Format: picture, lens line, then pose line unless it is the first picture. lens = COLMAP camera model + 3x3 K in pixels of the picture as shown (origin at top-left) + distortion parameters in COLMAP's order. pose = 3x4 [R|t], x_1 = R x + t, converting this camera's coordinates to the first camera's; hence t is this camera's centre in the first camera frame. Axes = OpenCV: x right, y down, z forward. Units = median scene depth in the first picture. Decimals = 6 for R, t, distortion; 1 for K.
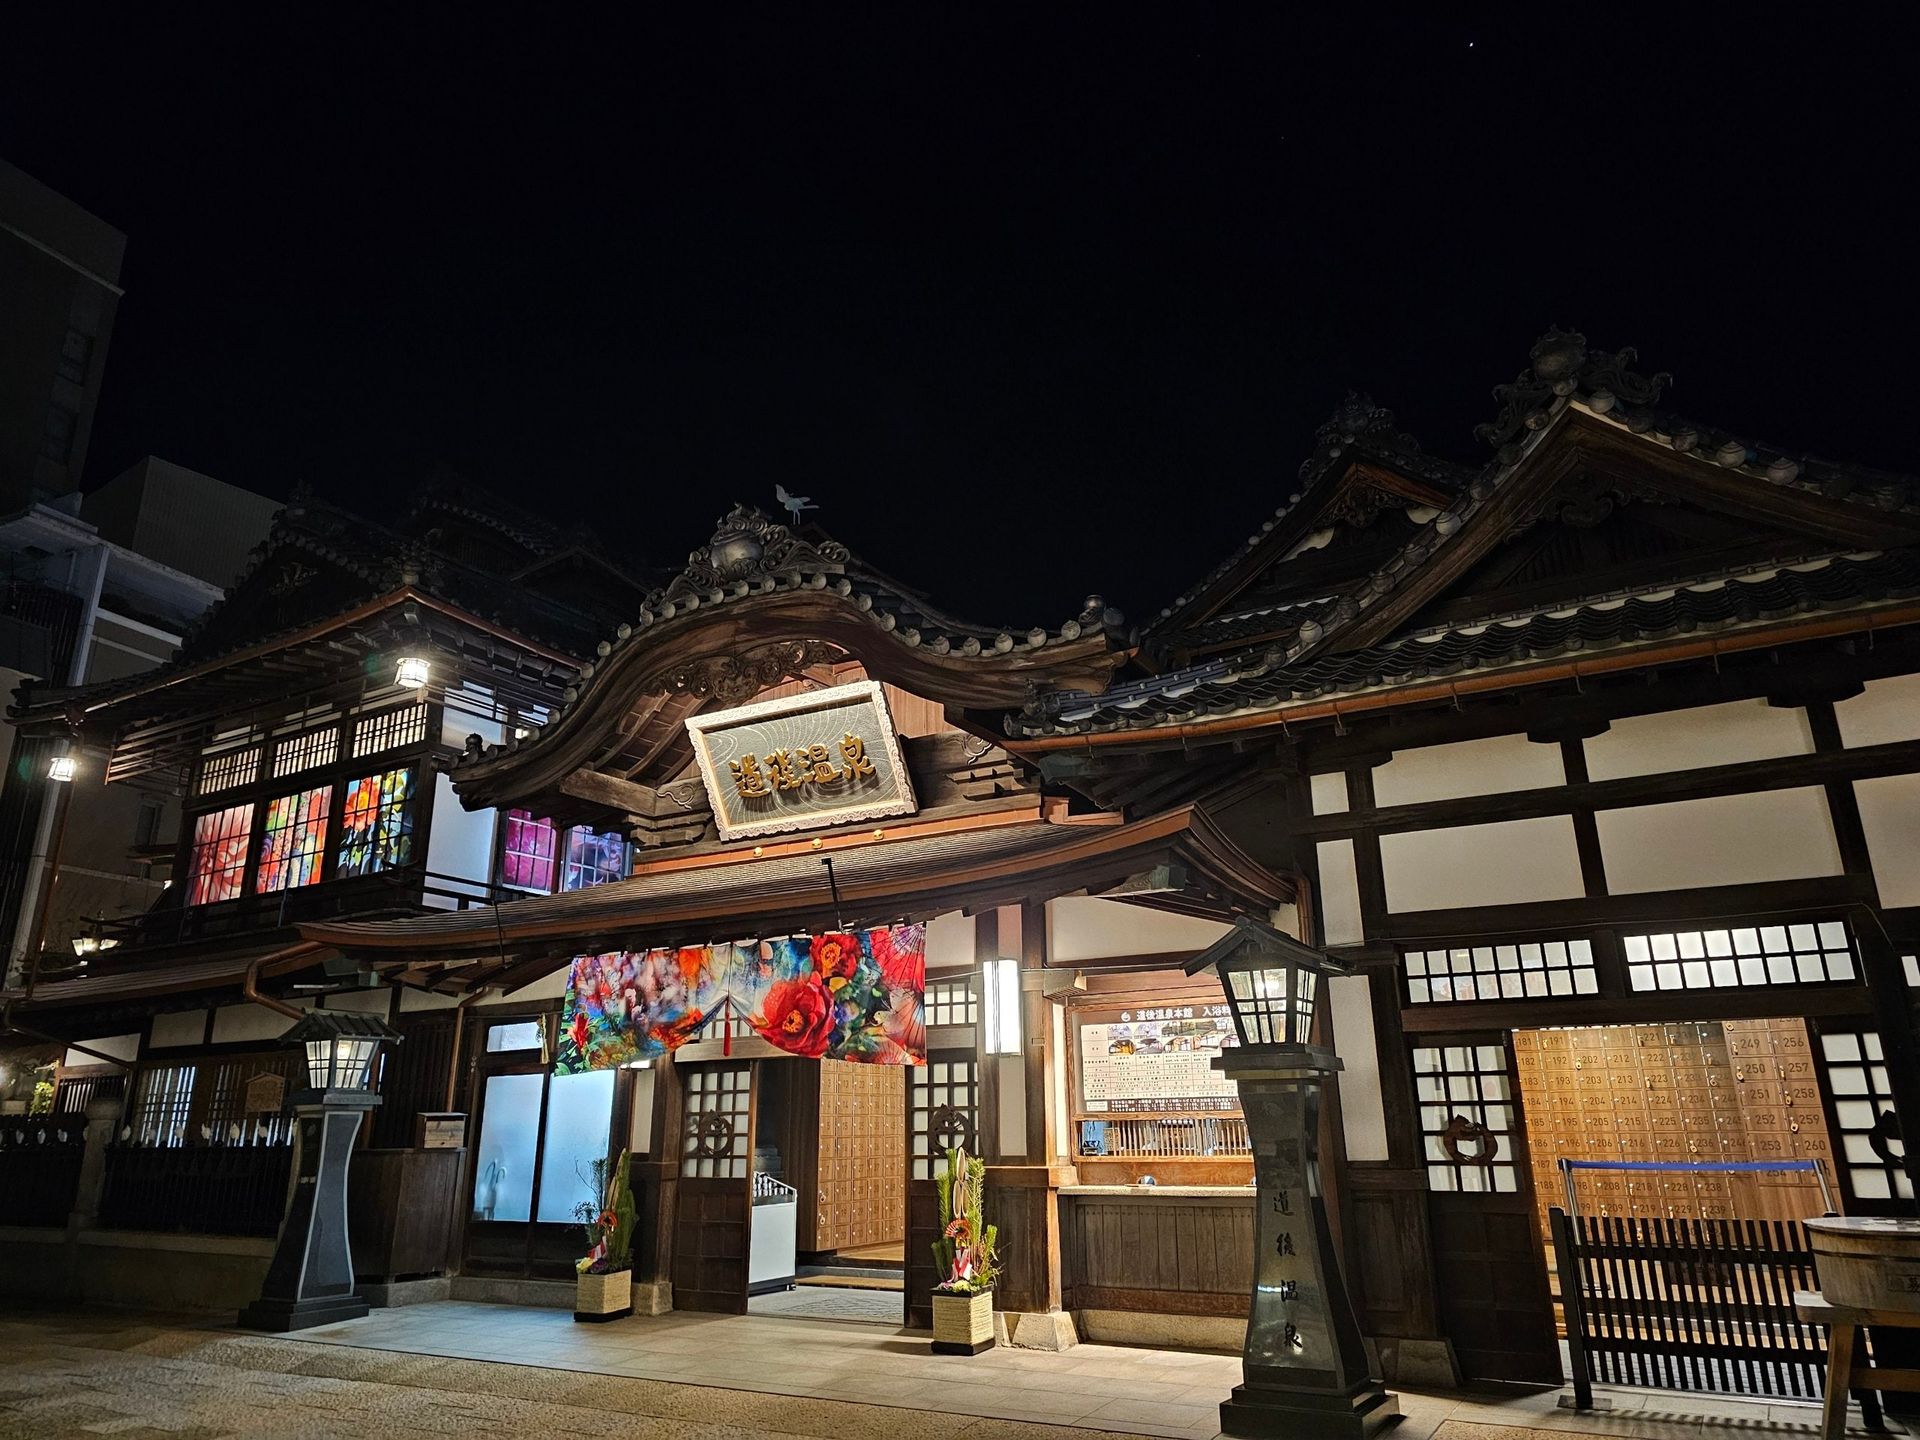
lens RADIAL K [[1287.3, 0, 934.7], [0, 1287.3, 718.9], [0, 0, 1]] dist [0.077517, -0.071132]
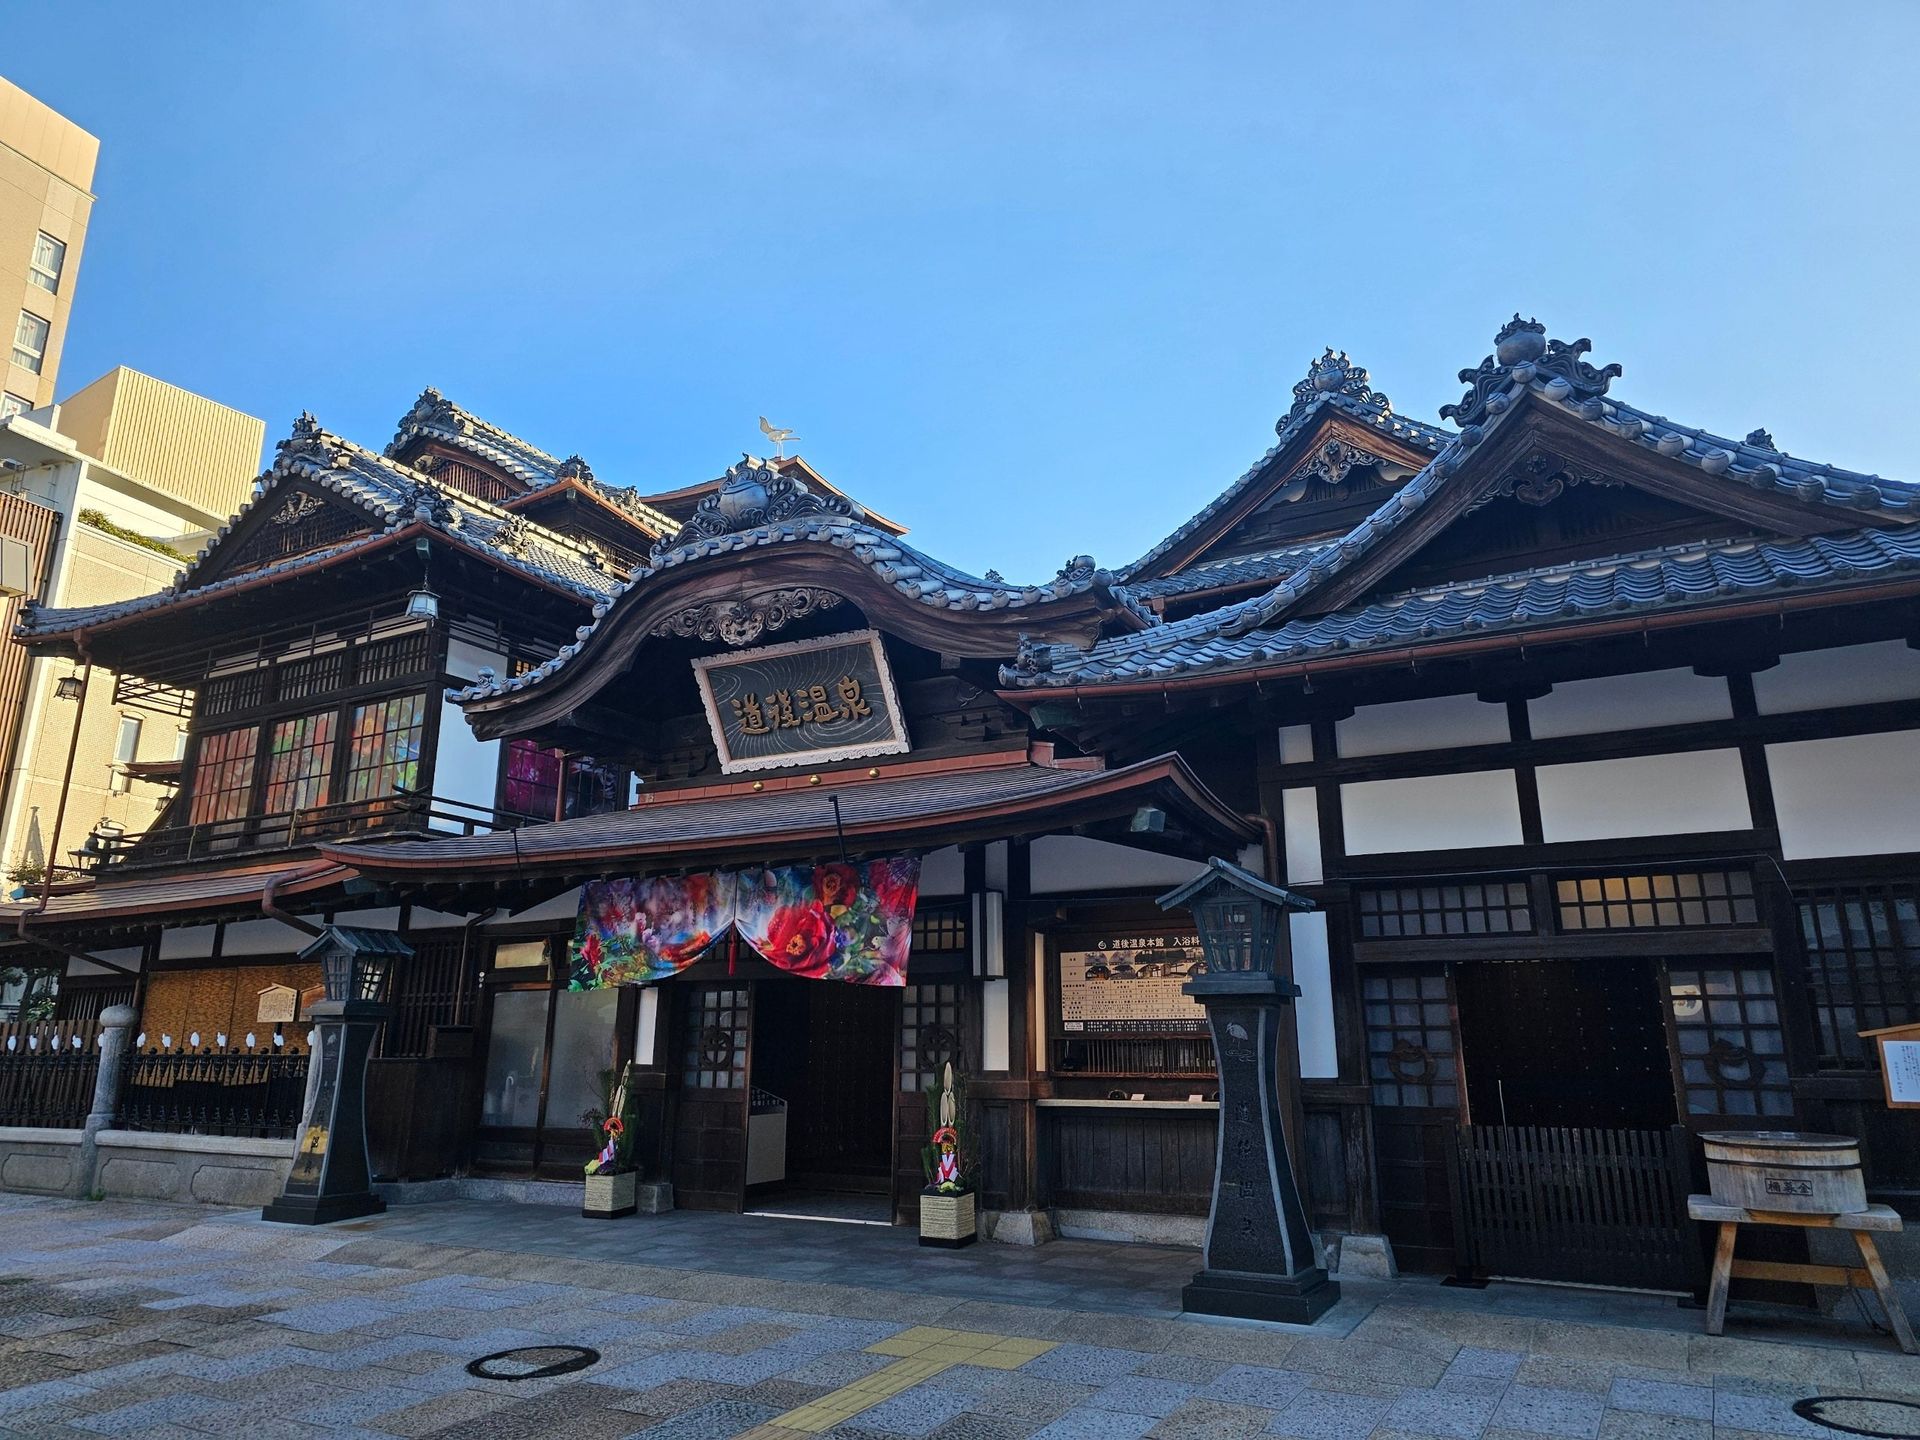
lens RADIAL K [[1279.5, 0, 939.7], [0, 1279.5, 698.6], [0, 0, 1]] dist [0.093363, -0.109315]
pose [[0.999438, 0.019671, 0.027136, -0.019603], [-0.020767, 0.998954, 0.040732, -0.015167], [-0.026306, -0.041272, 0.998802, -0.056092]]
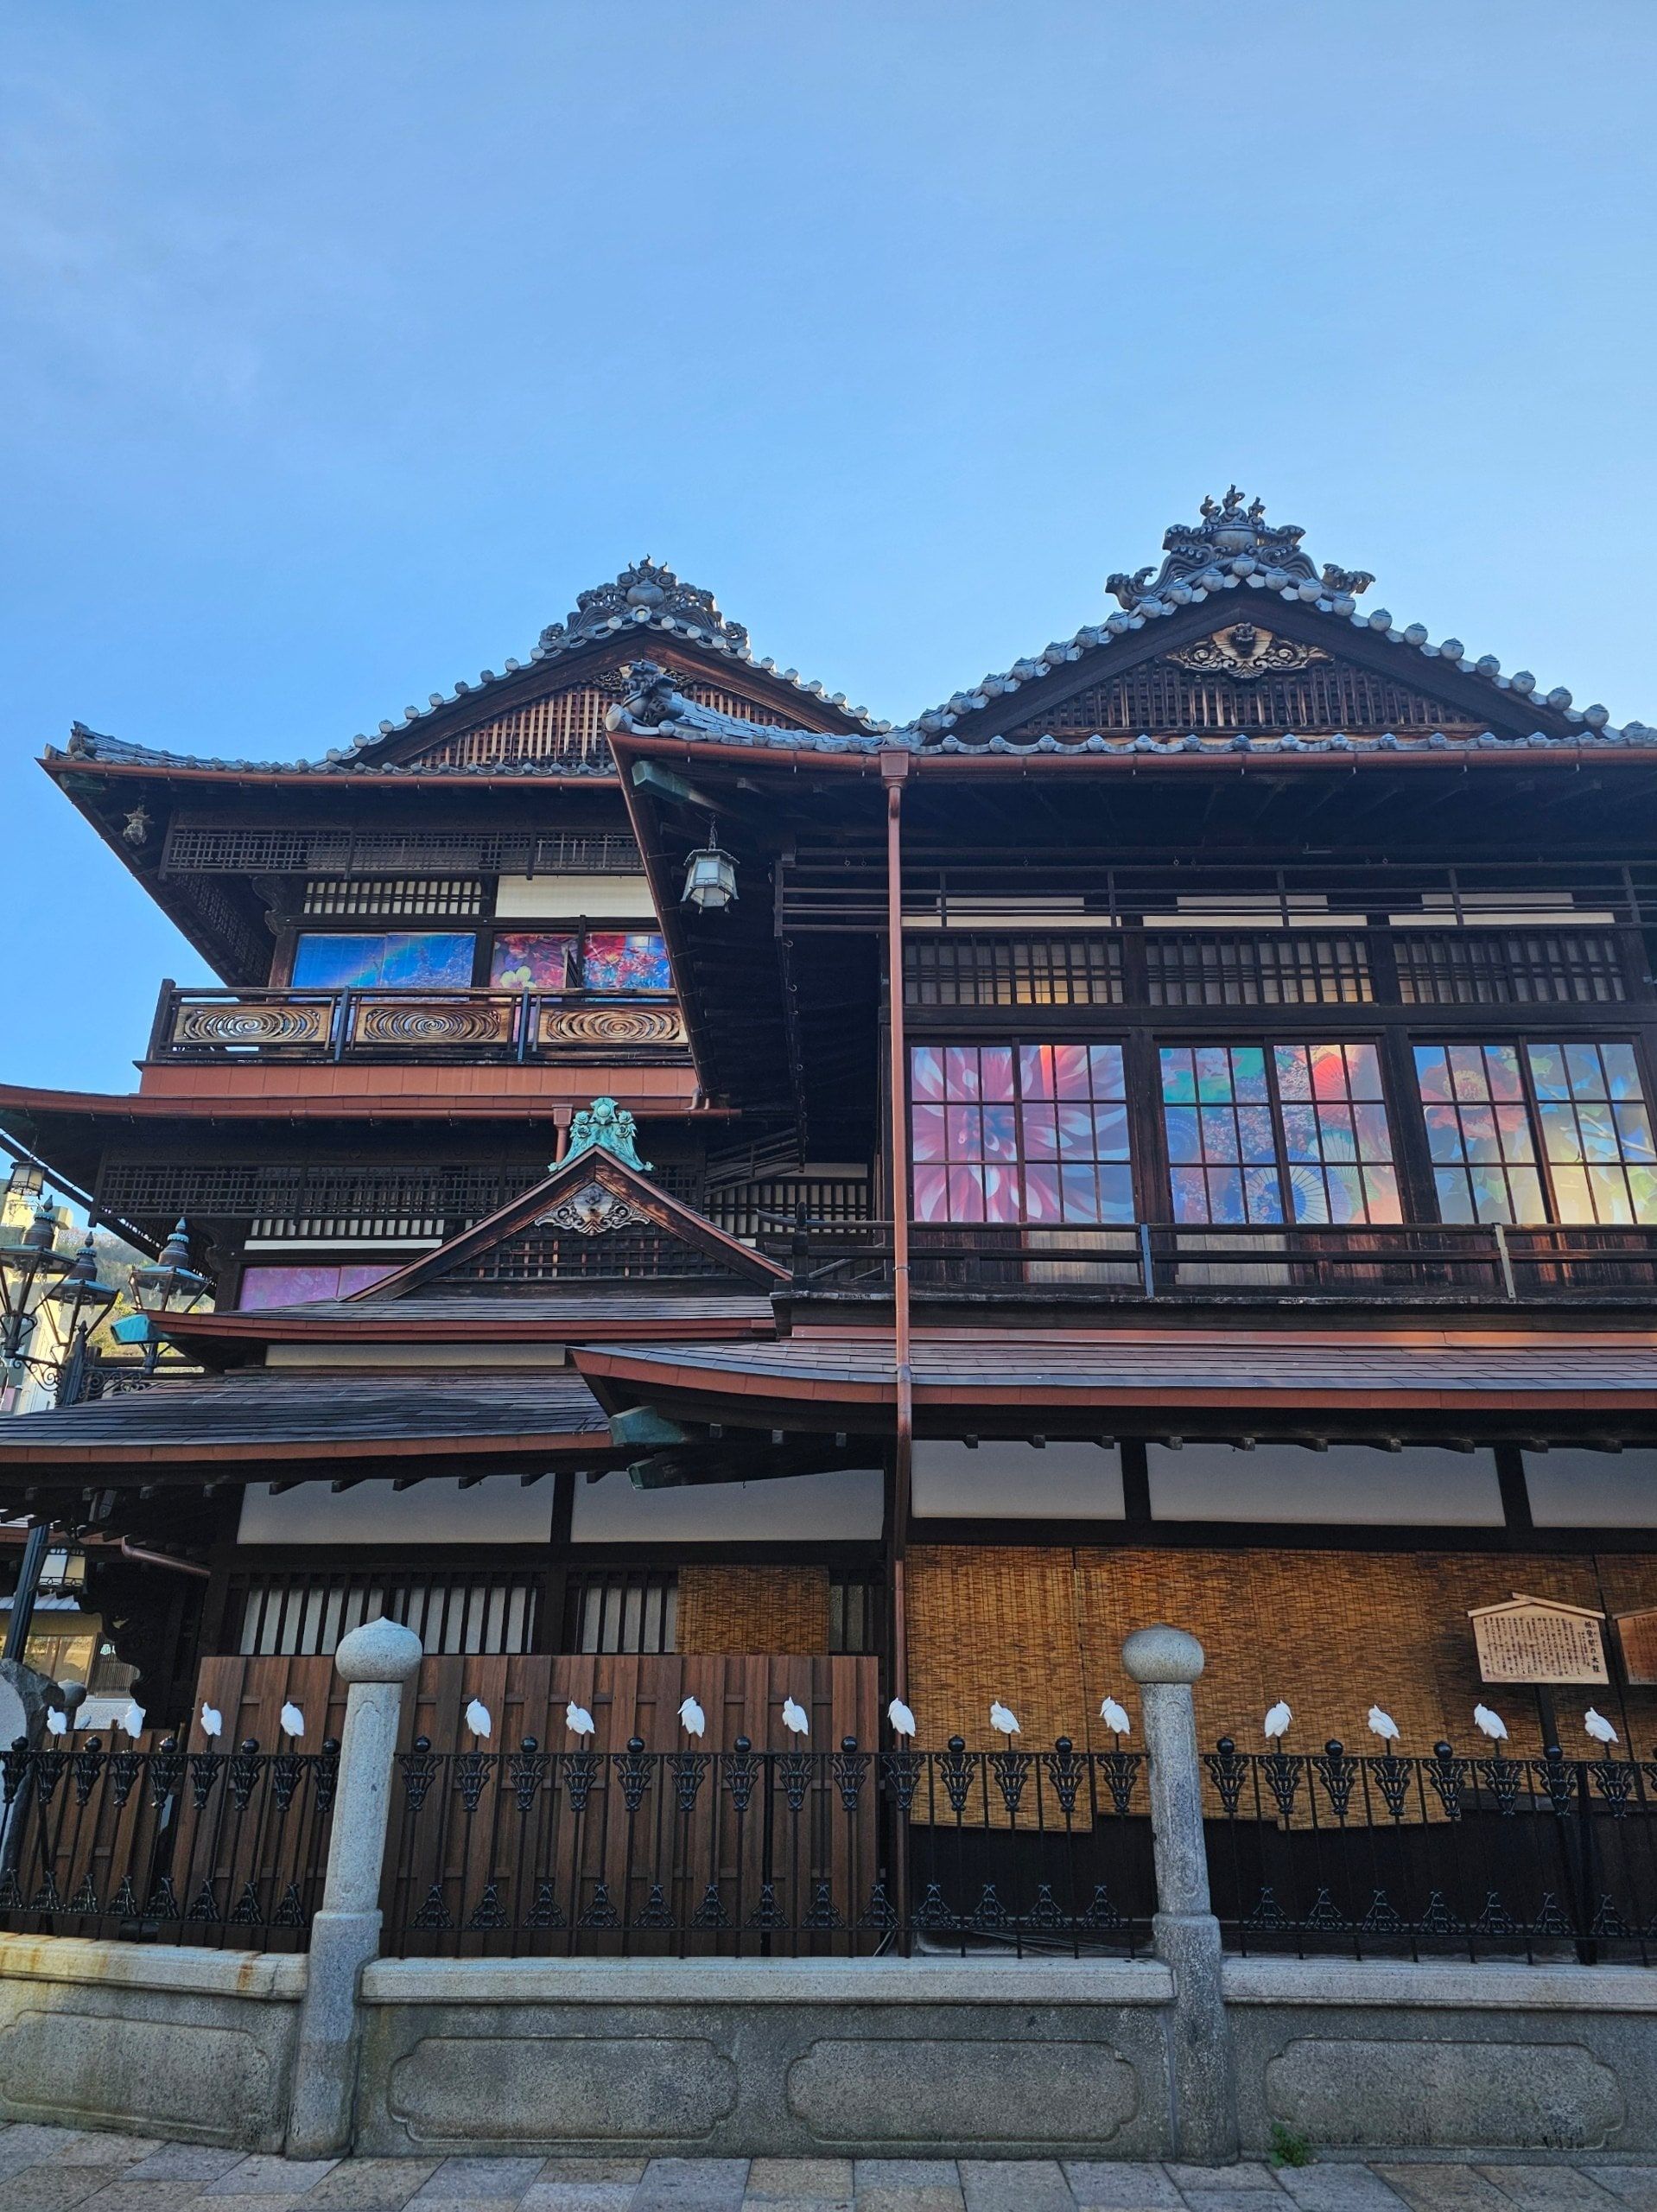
lens RADIAL K [[1552.7, 0, 799.8], [0, 1552.7, 1069.2], [0, 0, 1]] dist [0.084757, -0.074103]
pose [[0.857735, 0.222832, 0.463288, -1.358338], [-0.171933, 0.973626, -0.149974, 0.278900], [-0.484488, 0.048983, 0.873425, 0.800282]]
